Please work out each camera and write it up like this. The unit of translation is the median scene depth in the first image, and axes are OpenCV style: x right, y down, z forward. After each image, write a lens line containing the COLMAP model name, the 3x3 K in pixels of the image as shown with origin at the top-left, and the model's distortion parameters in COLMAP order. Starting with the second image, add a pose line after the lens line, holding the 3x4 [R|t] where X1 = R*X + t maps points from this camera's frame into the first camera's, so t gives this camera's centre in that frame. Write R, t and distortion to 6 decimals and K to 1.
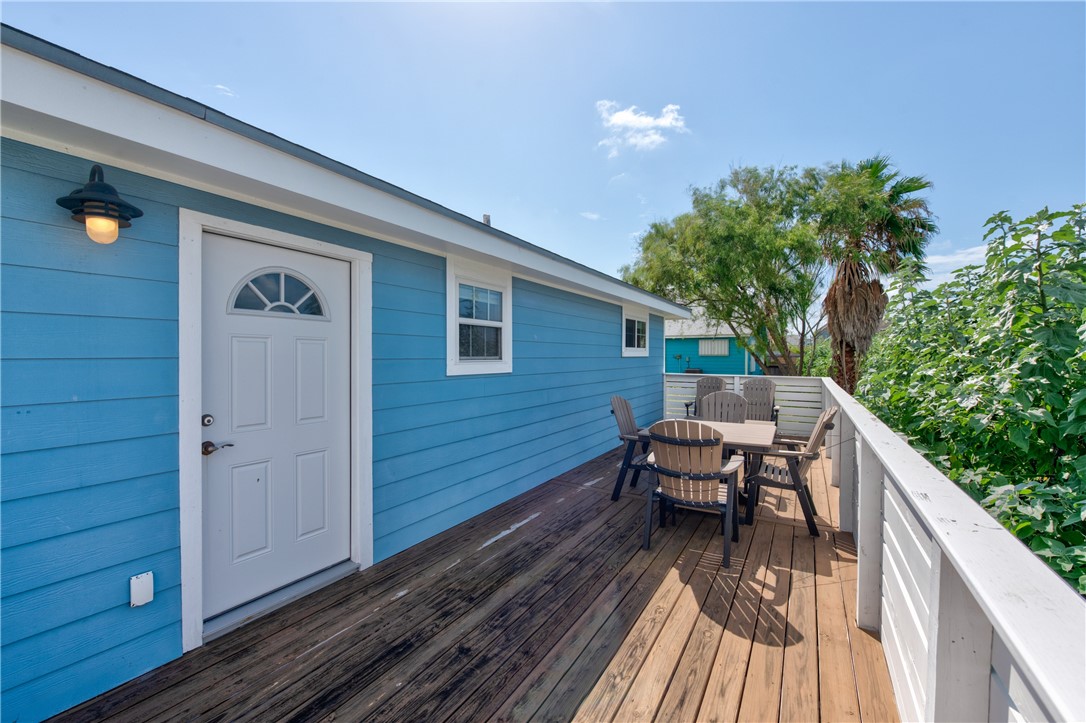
lens RADIAL K [[447.6, 0, 527.4], [0, 447.6, 363.5], [0, 0, 1]] dist [-0.019545, -0.000346]
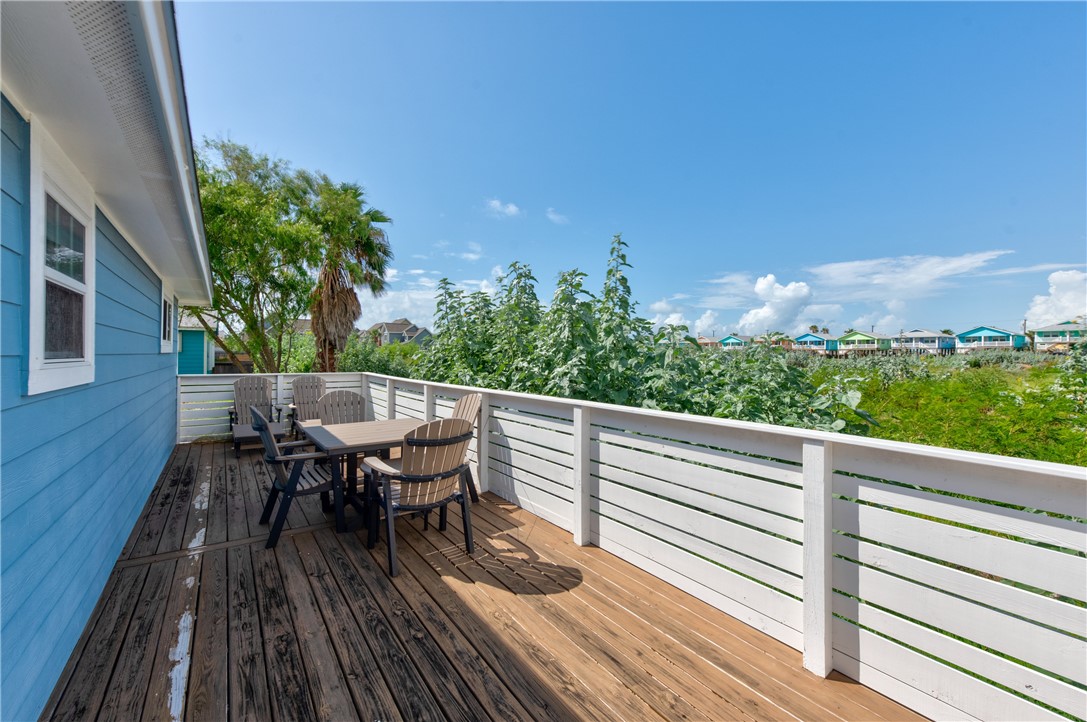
lens RADIAL K [[436.2, 0, 545.6], [0, 436.2, 356.9], [0, 0, 1]] dist [-0.000194, -0.000134]
pose [[0.371901, -0.004738, 0.928260, -0.348269], [0.011847, 0.999930, 0.000357, -0.005184], [-0.928197, 0.010864, 0.371931, 0.343101]]
